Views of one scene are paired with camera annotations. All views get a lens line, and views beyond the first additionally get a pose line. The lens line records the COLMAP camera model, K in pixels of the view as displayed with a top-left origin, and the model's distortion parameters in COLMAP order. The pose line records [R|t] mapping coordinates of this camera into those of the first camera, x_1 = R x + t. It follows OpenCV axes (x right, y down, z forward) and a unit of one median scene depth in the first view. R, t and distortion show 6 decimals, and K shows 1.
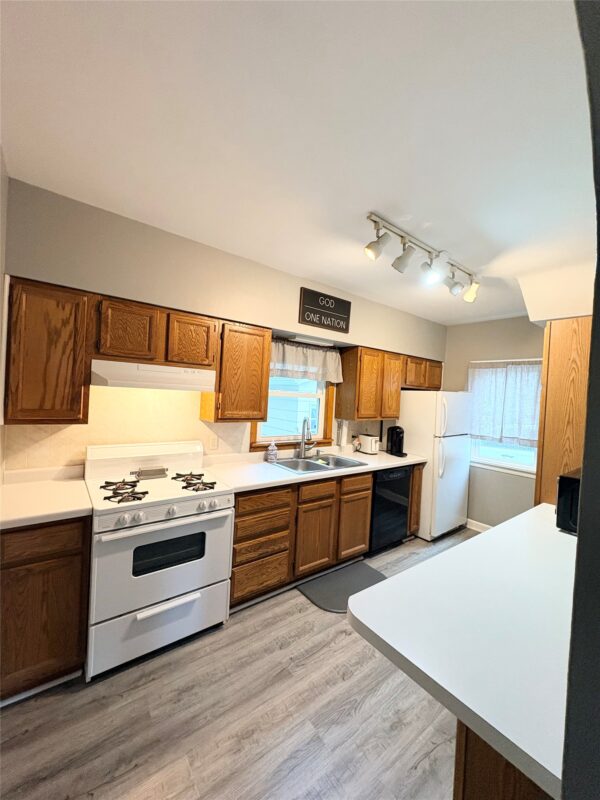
lens RADIAL K [[319.9, 0, 299.8], [0, 319.9, 399.3], [0, 0, 1]] dist [0.002980, 0.000628]
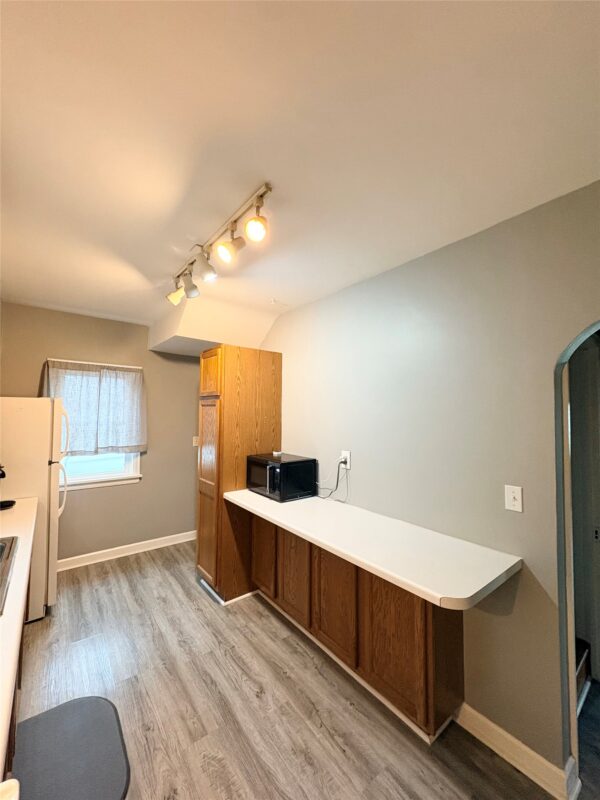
lens RADIAL K [[319.9, 0, 300.6], [0, 319.9, 399.0], [0, 0, 1]] dist [0.002980, 0.000628]
pose [[-0.003418, -0.012671, 0.999914, -0.517031], [0.008800, 0.999881, 0.012701, -0.052403], [-0.999955, 0.008842, -0.003306, 0.817310]]
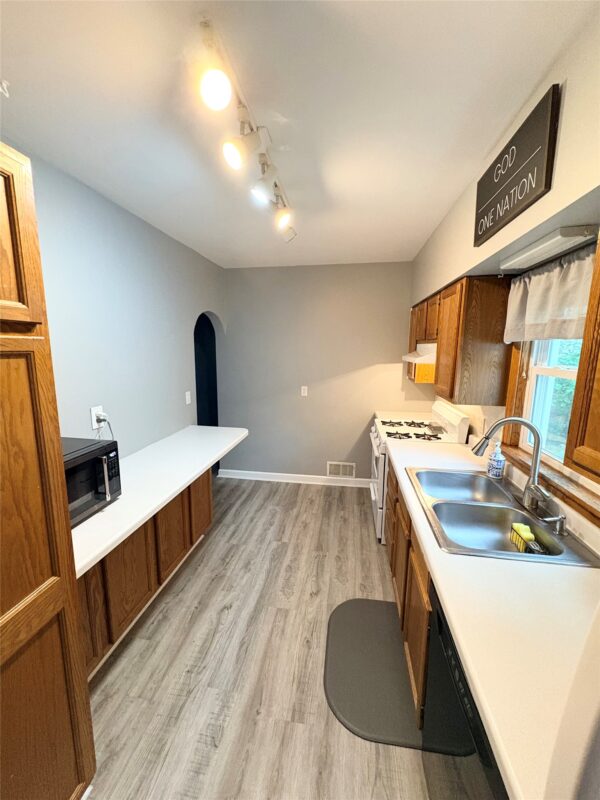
lens RADIAL K [[319.9, 0, 301.6], [0, 319.9, 400.8], [0, 0, 1]] dist [0.002980, 0.000628]
pose [[-0.723403, 0.050866, -0.688549, 0.936796], [-0.060527, 0.988770, 0.136636, -0.024796], [0.687768, 0.140519, -0.712201, 1.779715]]
